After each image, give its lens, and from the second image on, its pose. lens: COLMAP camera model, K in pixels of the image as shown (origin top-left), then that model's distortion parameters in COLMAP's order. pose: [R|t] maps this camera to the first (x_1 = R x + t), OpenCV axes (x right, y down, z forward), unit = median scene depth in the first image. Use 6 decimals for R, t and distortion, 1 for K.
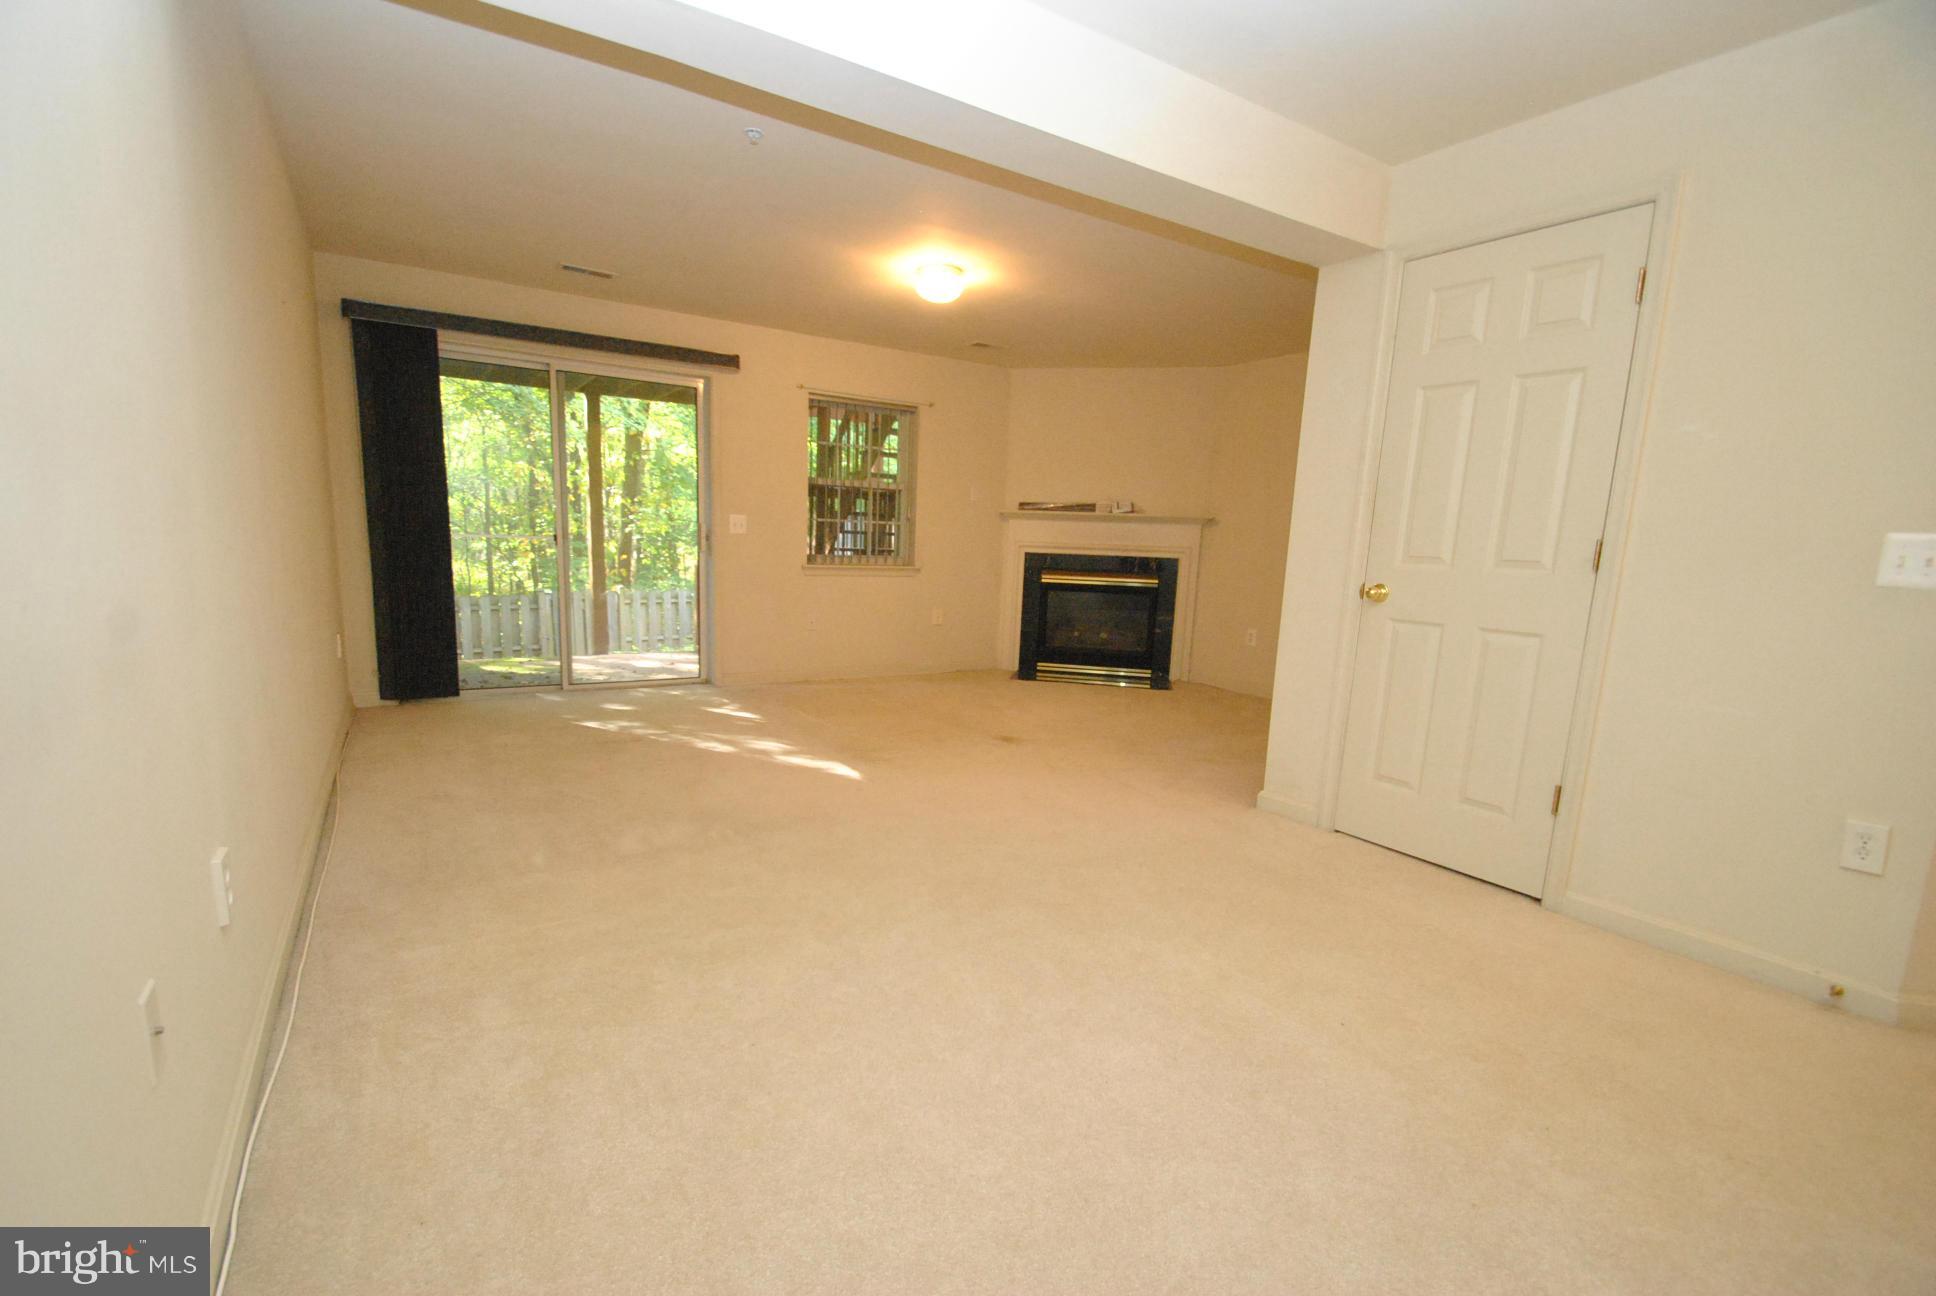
lens RADIAL K [[847.6, 0, 938.1], [0, 847.6, 682.6], [0, 0, 1]] dist [0.008919, -0.011015]
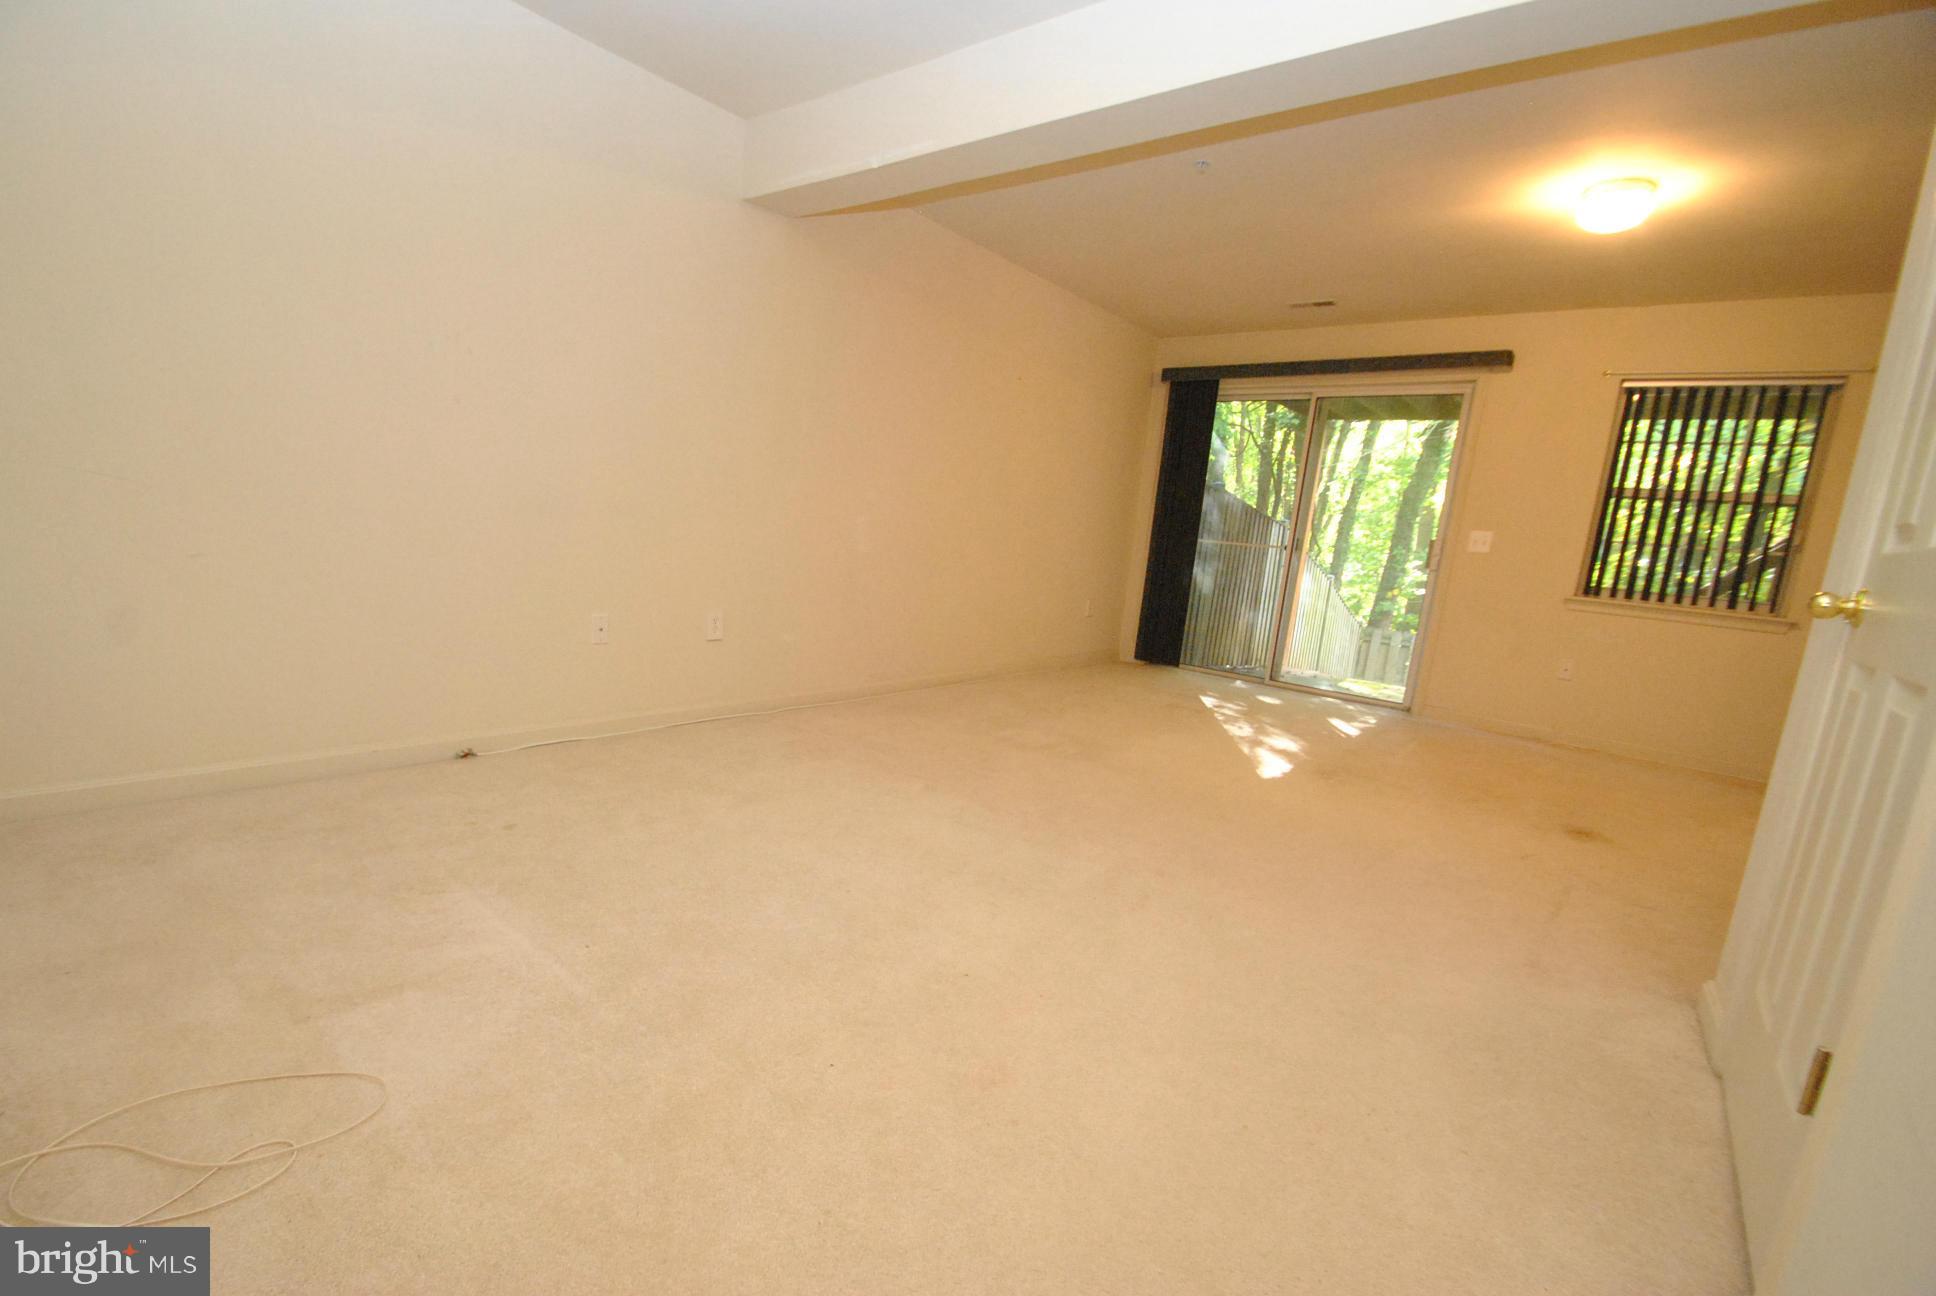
lens RADIAL K [[847.6, 0, 938.1], [0, 847.6, 682.6], [0, 0, 1]] dist [0.008919, -0.011015]
pose [[0.335765, 0.166358, -0.927139, 0.495459], [-0.230921, 0.968782, 0.090202, 0.006064], [0.913202, 0.183810, 0.363699, 0.227049]]
